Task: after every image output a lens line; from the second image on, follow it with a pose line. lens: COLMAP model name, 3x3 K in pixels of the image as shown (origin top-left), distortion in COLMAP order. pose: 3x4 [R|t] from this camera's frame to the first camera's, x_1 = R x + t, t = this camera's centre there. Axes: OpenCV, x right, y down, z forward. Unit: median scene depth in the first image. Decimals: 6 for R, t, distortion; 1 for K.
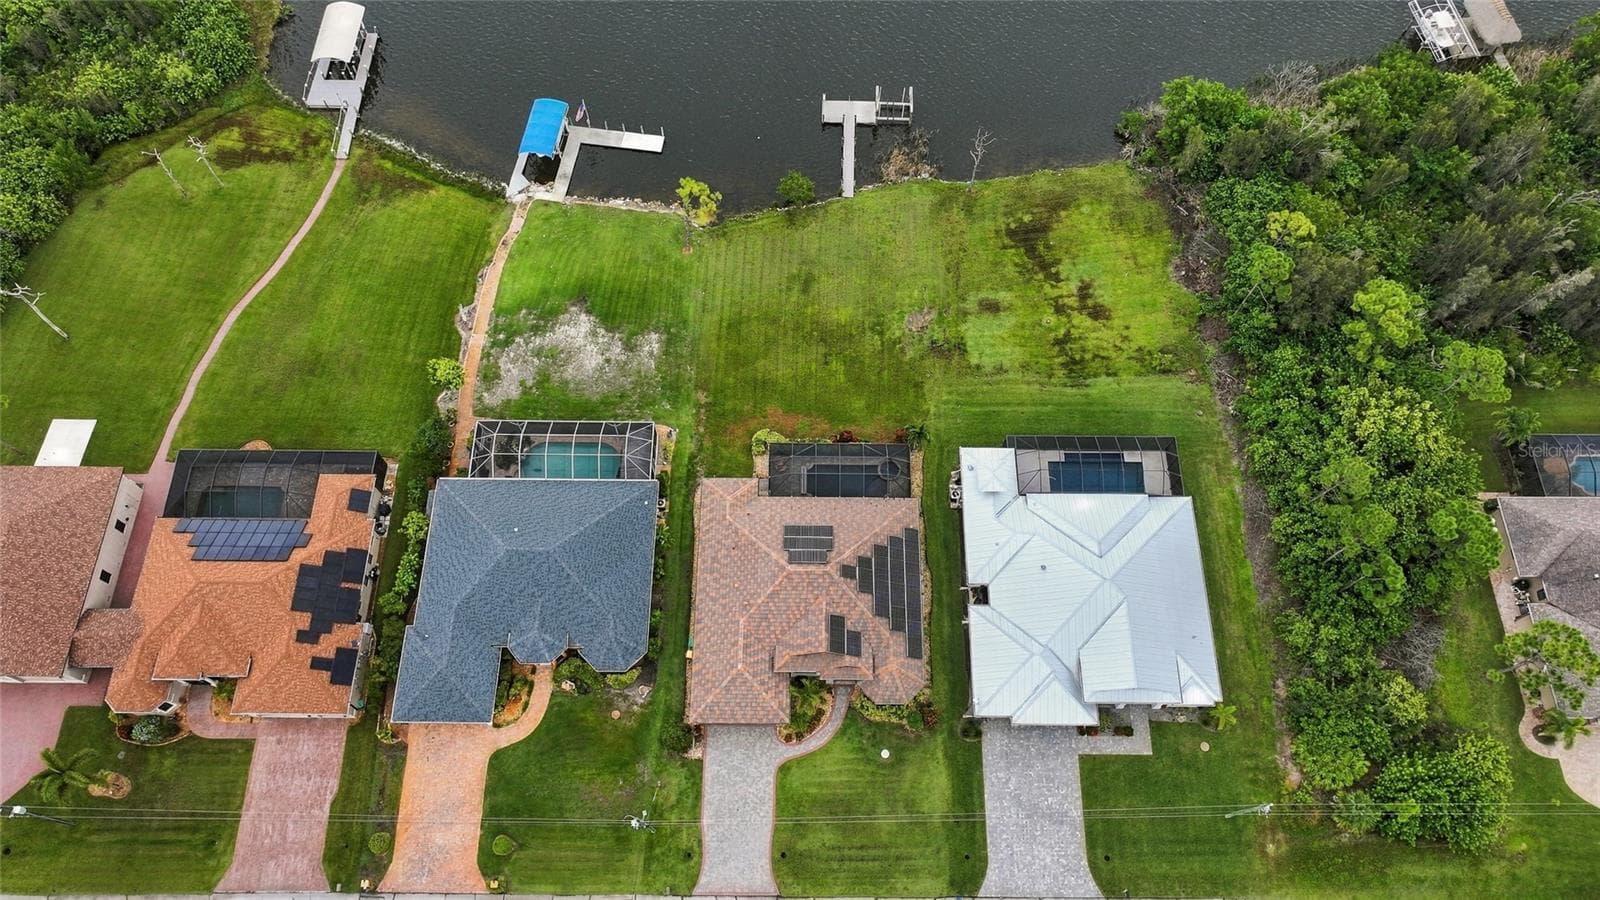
lens RADIAL K [[1134.3, 0, 803.0], [0, 1134.3, 451.2], [0, 0, 1]] dist [-0.004234, 0.021162]
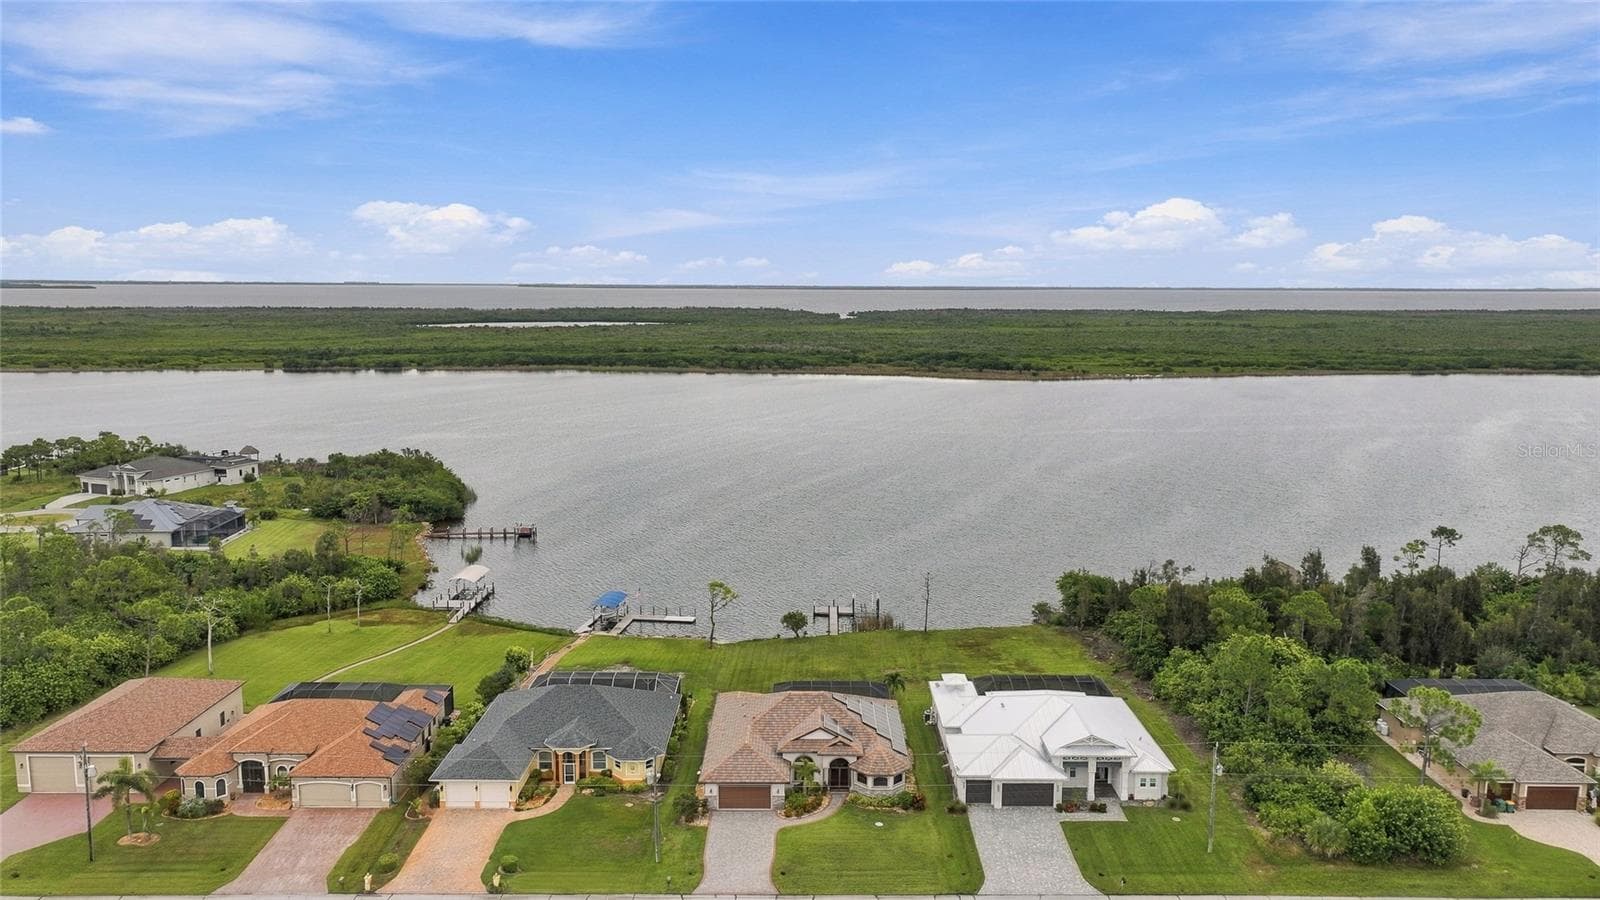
lens RADIAL K [[1134.3, 0, 796.8], [0, 1134.3, 453.7], [0, 0, 1]] dist [-0.004234, 0.021162]
pose [[0.999998, 0.000764, 0.002098, -0.007155], [0.001307, 0.561658, -0.827369, 0.953169], [-0.001811, 0.827369, 0.561655, 0.113396]]
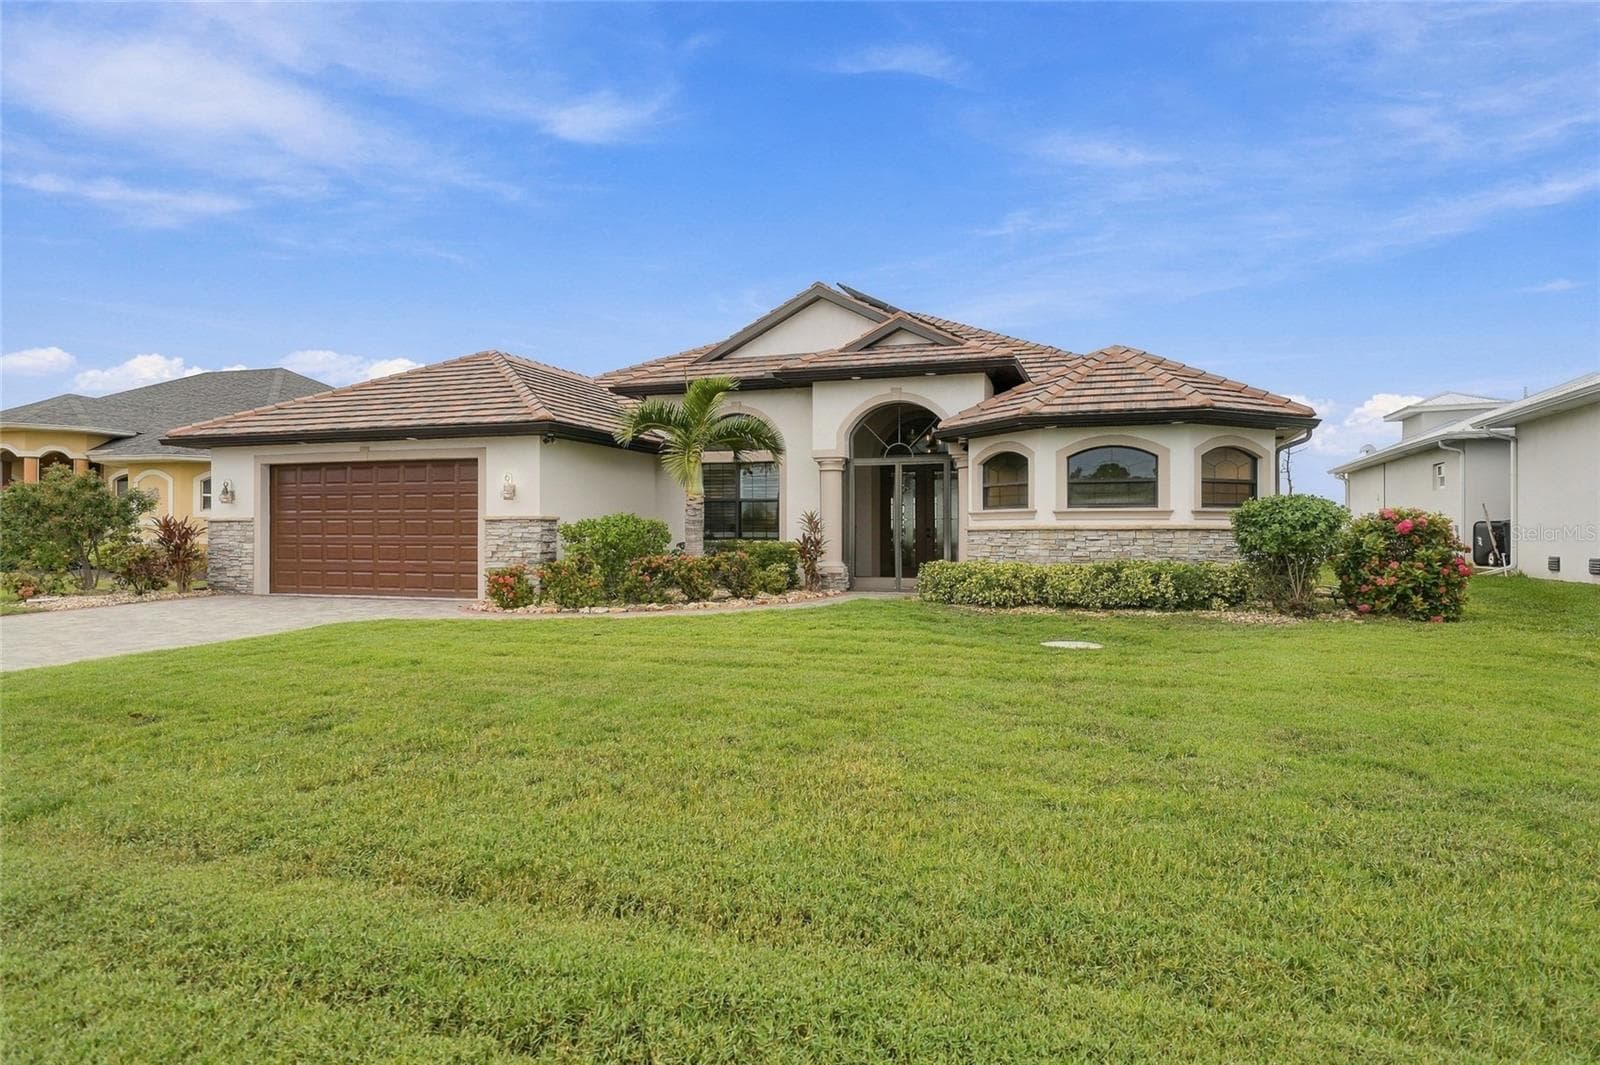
lens RADIAL K [[951.6, 0, 795.9], [0, 951.6, 532.7], [0, 0, 1]] dist [0.020317, 0.000126]
pose [[0.946907, 0.002371, -0.321499, 0.077992], [-0.291696, 0.426863, -0.855980, 0.366180], [0.135206, 0.904313, 0.404891, 0.938434]]
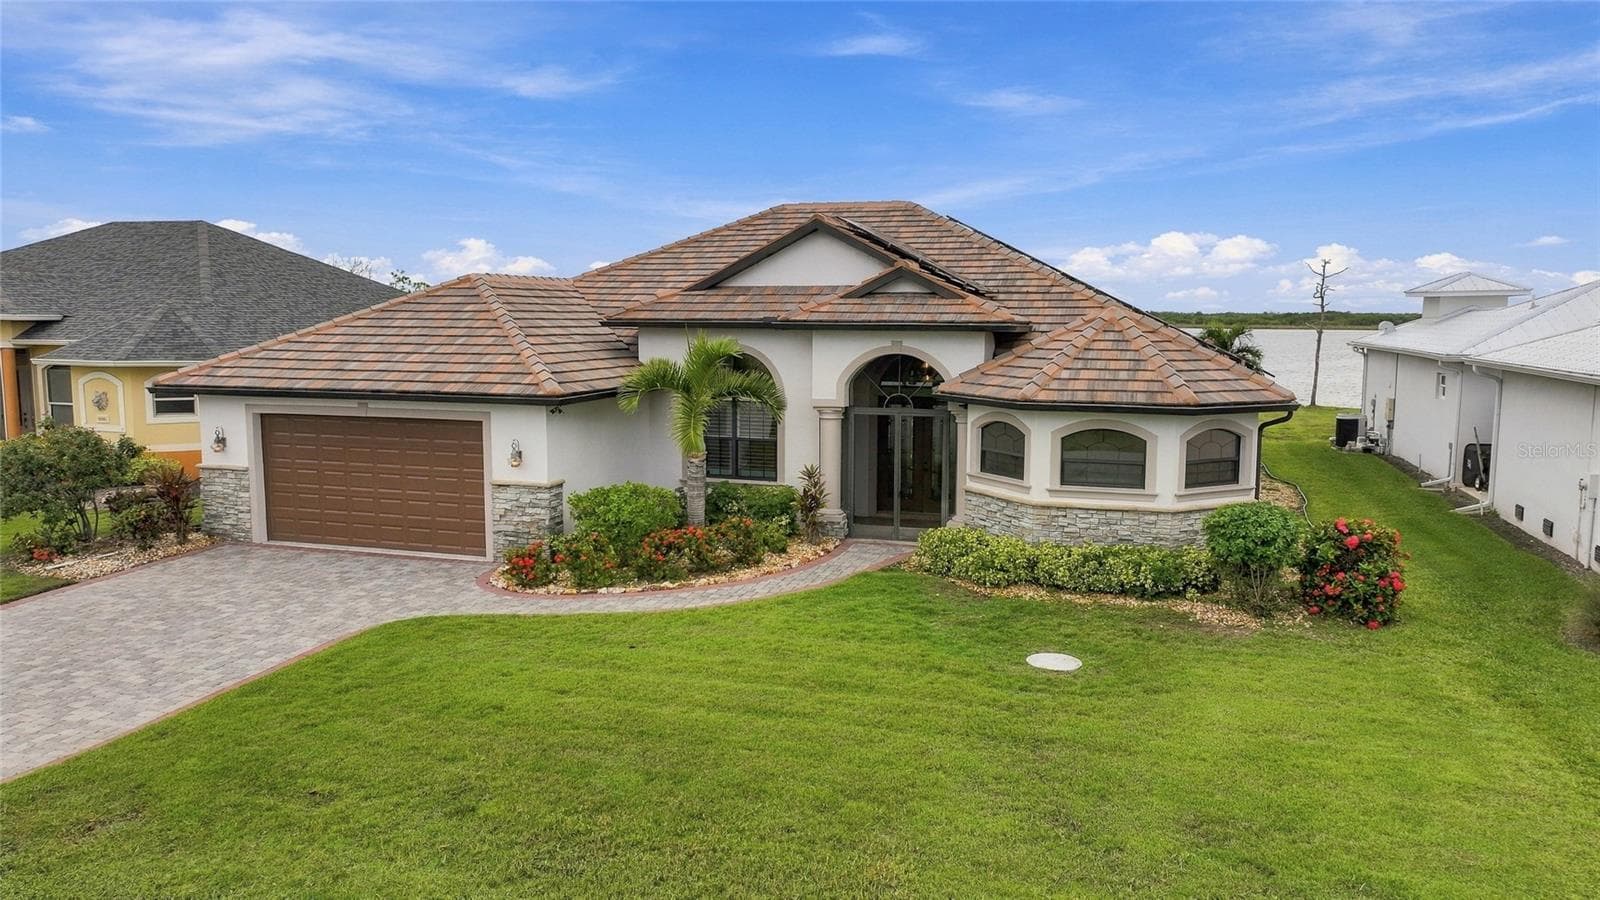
lens RADIAL K [[1134.3, 0, 799.5], [0, 1134.3, 455.3], [0, 0, 1]] dist [-0.004234, 0.021162]
pose [[0.957783, 0.041854, -0.284429, 0.082051], [-0.262104, 0.533615, -0.804087, 0.382998], [0.118121, 0.844691, 0.522058, 0.893592]]
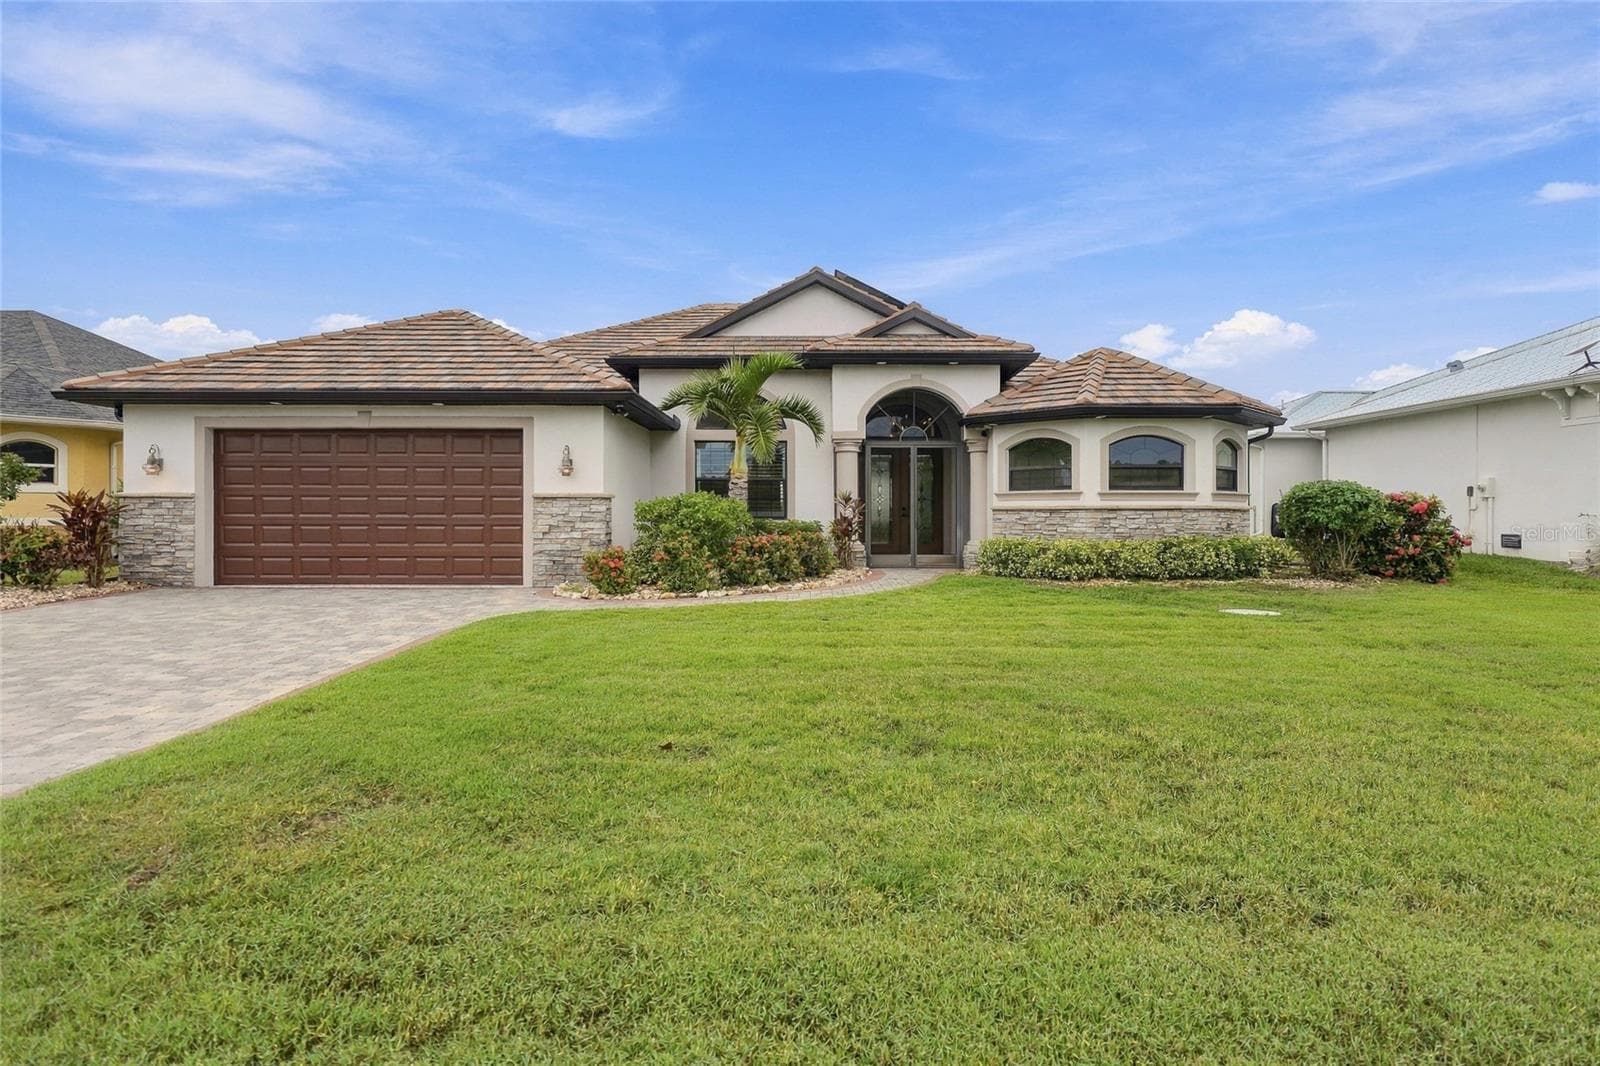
lens RADIAL K [[860.8, 0, 797.0], [0, 860.8, 517.6], [0, 0, 1]] dist [0.011677, -0.000254]
pose [[0.999957, 0.003025, 0.008720, 0.012704], [0.006542, 0.434150, -0.900817, 0.362175], [-0.006511, 0.900835, 0.434112, 0.940281]]
